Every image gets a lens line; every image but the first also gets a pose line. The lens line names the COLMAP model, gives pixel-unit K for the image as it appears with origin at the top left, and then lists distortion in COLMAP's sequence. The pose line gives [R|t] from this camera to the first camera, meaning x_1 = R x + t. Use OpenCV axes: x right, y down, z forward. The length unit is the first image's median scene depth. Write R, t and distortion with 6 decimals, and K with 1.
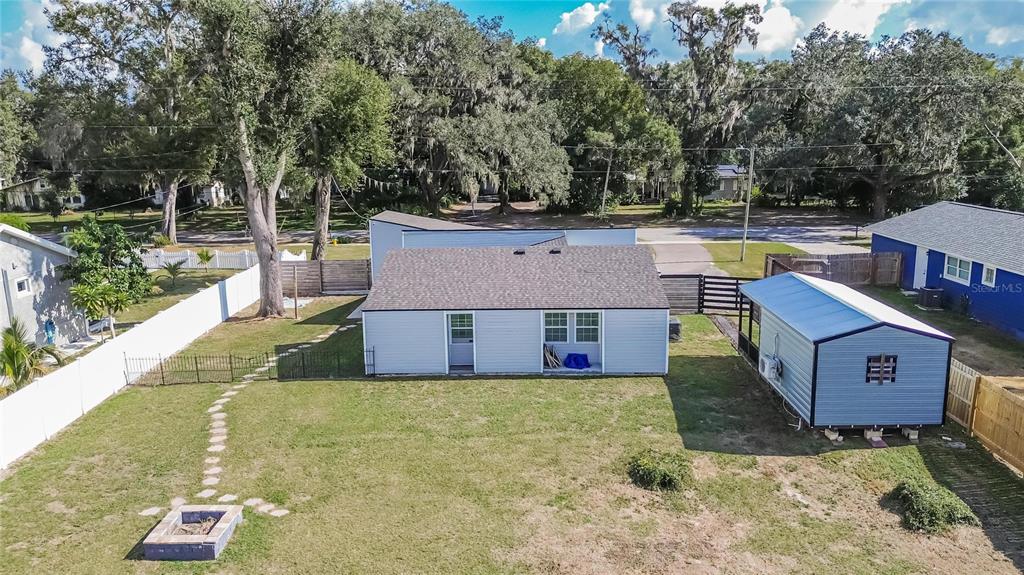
lens RADIAL K [[773.9, 0, 515.1], [0, 773.9, 268.1], [0, 0, 1]] dist [0.070660, -0.002219]
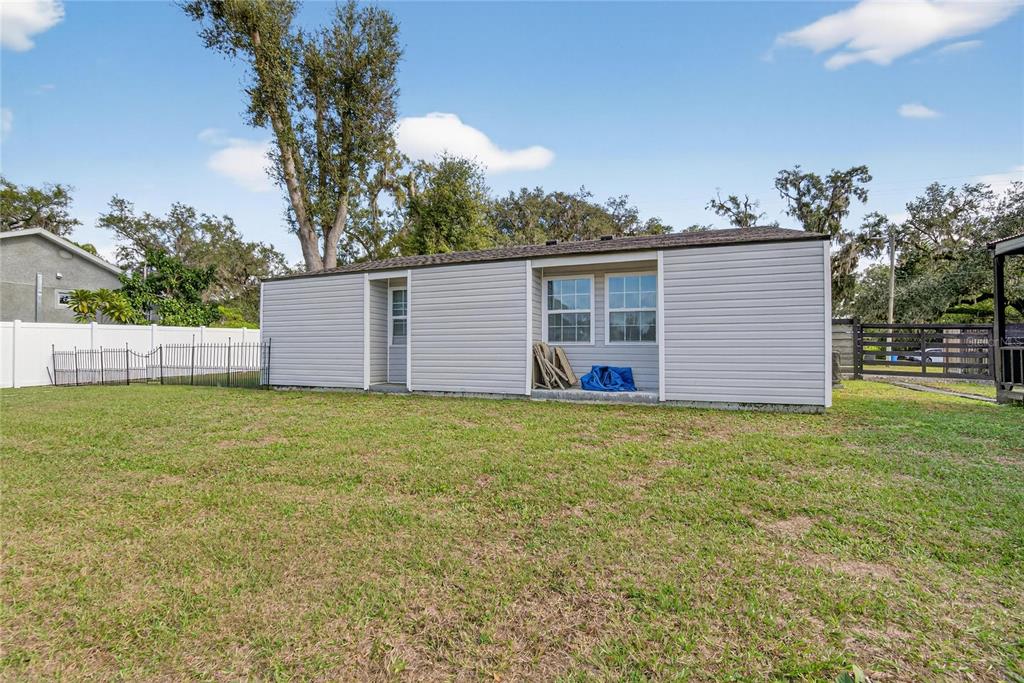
lens RADIAL K [[449.7, 0, 512.0], [0, 449.7, 341.5], [0, 0, 1]] dist [-0.042576, 0.010515]
pose [[0.939429, -0.000217, -0.342743, 0.064098], [-0.076934, 0.974349, -0.211484, 0.086124], [0.333997, 0.225043, 0.915315, 0.390600]]
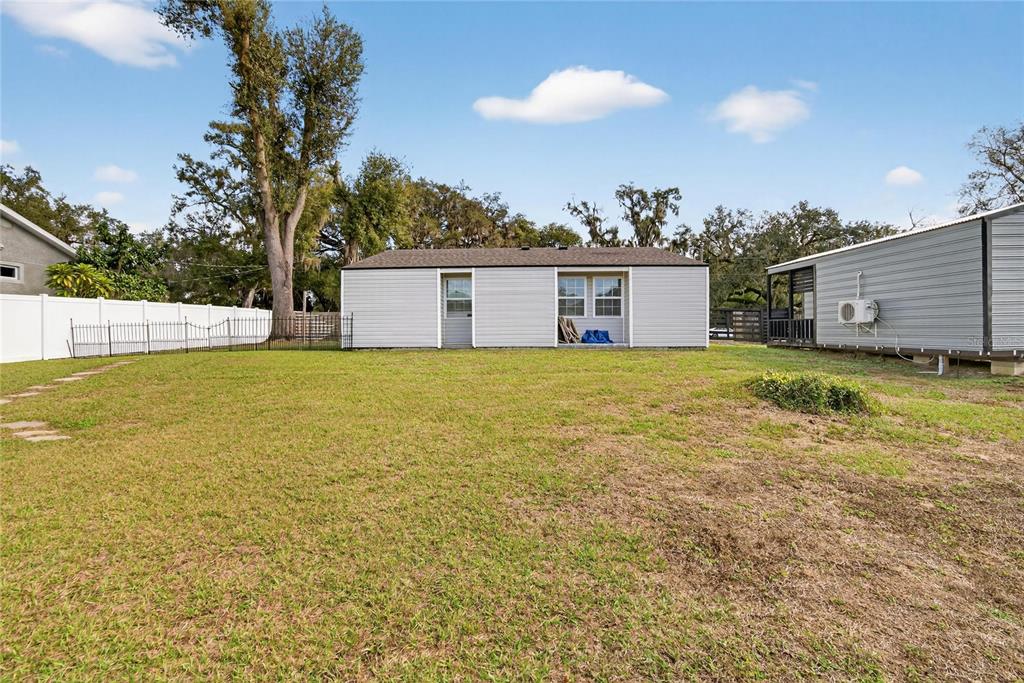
lens RADIAL K [[457.6, 0, 502.2], [0, 457.6, 331.3], [0, 0, 1]] dist [-0.031630, 0.000371]
pose [[0.999983, 0.000836, -0.005692, -0.010389], [-0.002004, 0.978045, -0.208382, 0.116421], [0.005392, 0.208390, 0.978031, 0.280047]]
